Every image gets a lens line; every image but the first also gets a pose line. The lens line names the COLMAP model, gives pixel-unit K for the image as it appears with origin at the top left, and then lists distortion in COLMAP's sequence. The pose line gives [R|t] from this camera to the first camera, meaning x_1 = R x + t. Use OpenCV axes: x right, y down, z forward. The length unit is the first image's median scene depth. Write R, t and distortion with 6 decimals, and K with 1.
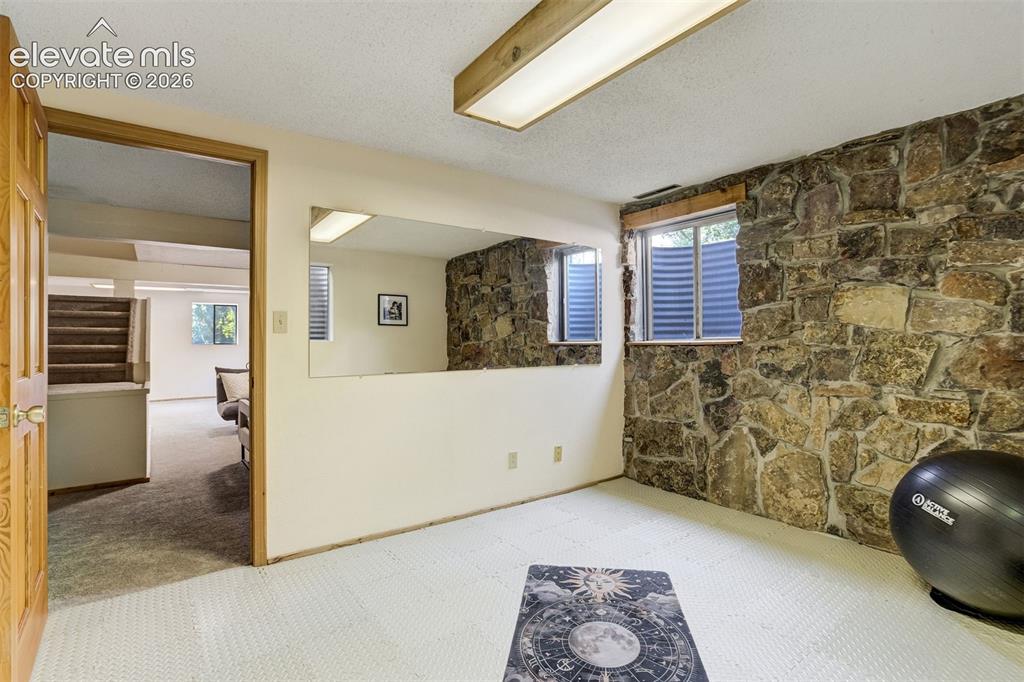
lens RADIAL K [[473.1, 0, 512.0], [0, 473.1, 341.0], [0, 0, 1]] dist [-0.001152, -0.000075]
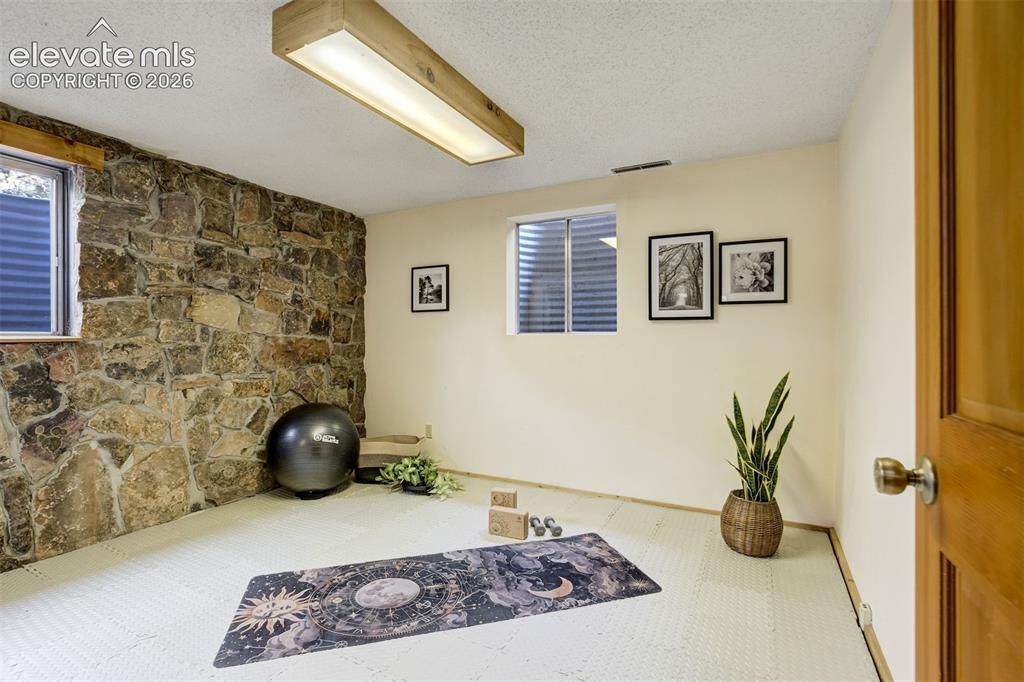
lens RADIAL K [[473.1, 0, 512.0], [0, 473.1, 341.0], [0, 0, 1]] dist [-0.001152, -0.000075]
pose [[-0.403476, 0.004283, 0.914980, -0.646218], [-0.000957, 0.999987, -0.005103, 0.010836], [-0.914990, -0.002935, -0.403467, 0.763527]]
